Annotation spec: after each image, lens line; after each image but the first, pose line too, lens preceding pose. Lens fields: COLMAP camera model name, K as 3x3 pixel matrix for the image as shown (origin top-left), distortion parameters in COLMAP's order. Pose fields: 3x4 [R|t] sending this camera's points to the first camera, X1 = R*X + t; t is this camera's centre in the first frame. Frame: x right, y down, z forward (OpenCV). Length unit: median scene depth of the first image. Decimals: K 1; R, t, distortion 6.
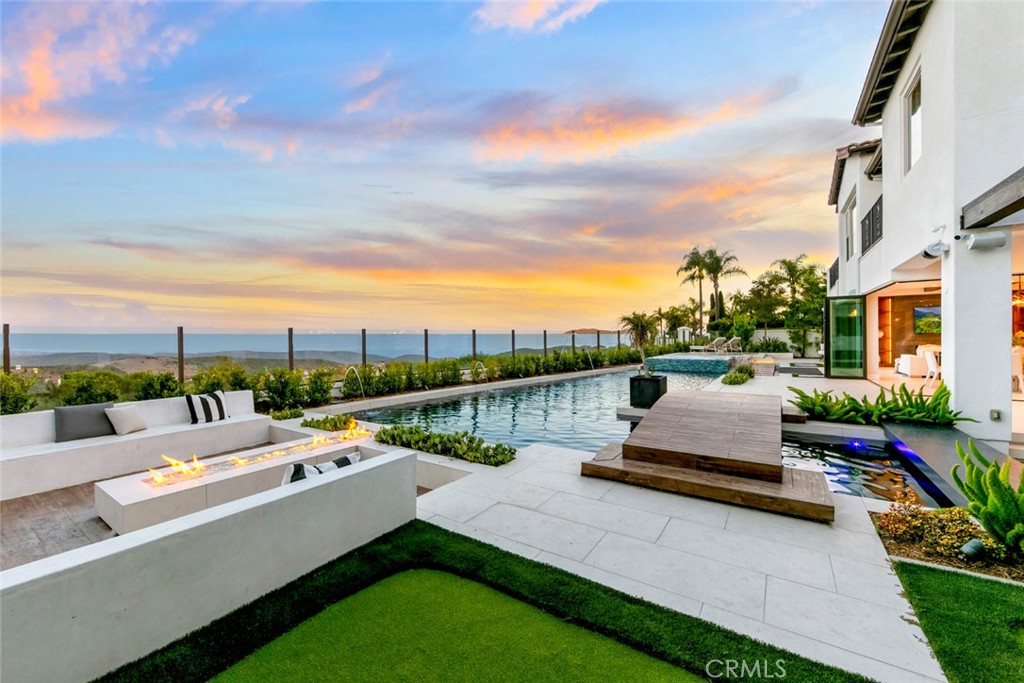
lens RADIAL K [[410.6, 0, 511.4], [0, 410.6, 345.4], [0, 0, 1]] dist [-0.006558, -0.000403]
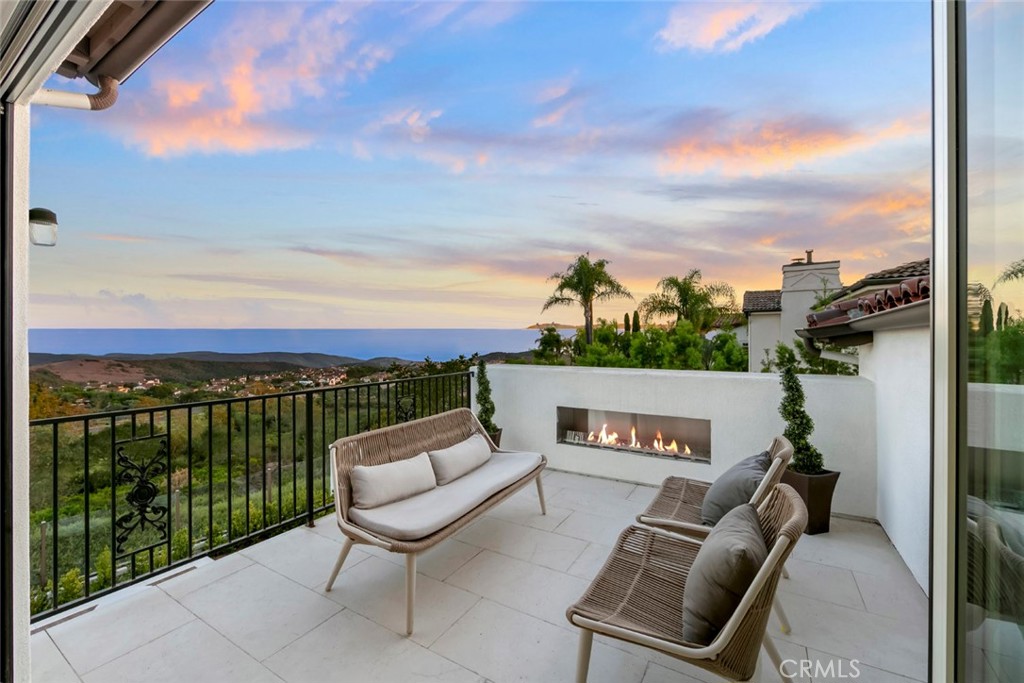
lens RADIAL K [[410.6, 0, 456.1], [0, 410.6, 346.5], [0, 0, 1]] dist [-0.006558, -0.000403]
pose [[0.999926, 0.007573, -0.009551, -0.591212], [-0.007615, 0.999961, -0.004439, -0.001277], [0.009517, 0.004512, 0.999945, -0.048586]]
